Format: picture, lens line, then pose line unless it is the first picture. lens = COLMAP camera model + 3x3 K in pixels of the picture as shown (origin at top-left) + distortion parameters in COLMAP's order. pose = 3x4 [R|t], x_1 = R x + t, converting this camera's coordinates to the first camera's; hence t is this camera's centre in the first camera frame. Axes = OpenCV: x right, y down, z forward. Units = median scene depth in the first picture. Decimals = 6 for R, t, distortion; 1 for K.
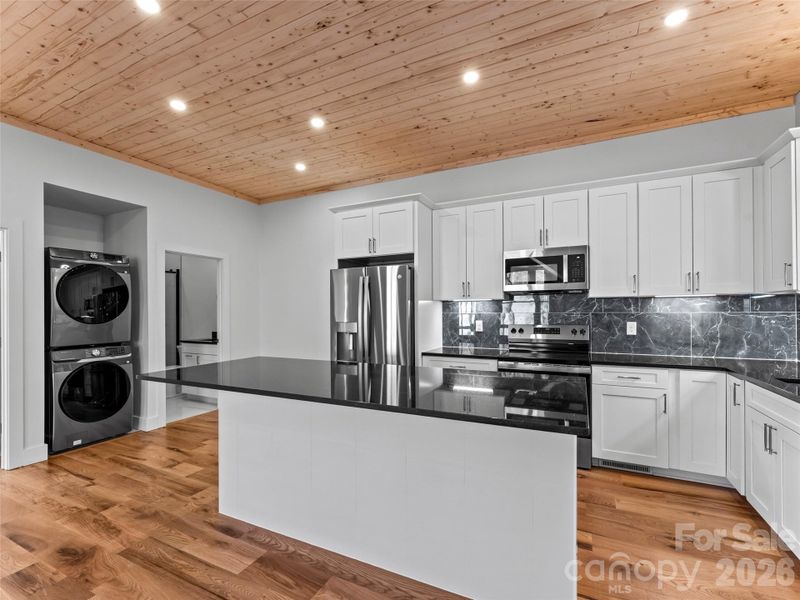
lens RADIAL K [[368.9, 0, 404.3], [0, 368.9, 306.2], [0, 0, 1]] dist [-0.002286, -0.000139]
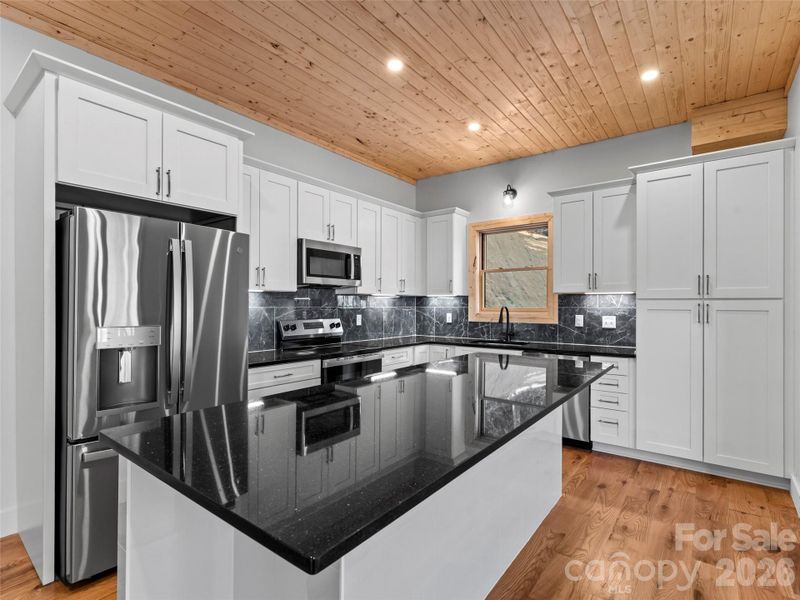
lens RADIAL K [[398.0, 0, 400.7], [0, 398.0, 301.2], [0, 0, 1]] dist [-0.004967, -0.000613]
pose [[0.198767, 0.015613, 0.979922, -0.681055], [-0.020995, 0.999711, -0.011670, 0.010648], [-0.979822, -0.018254, 0.199037, 0.625225]]
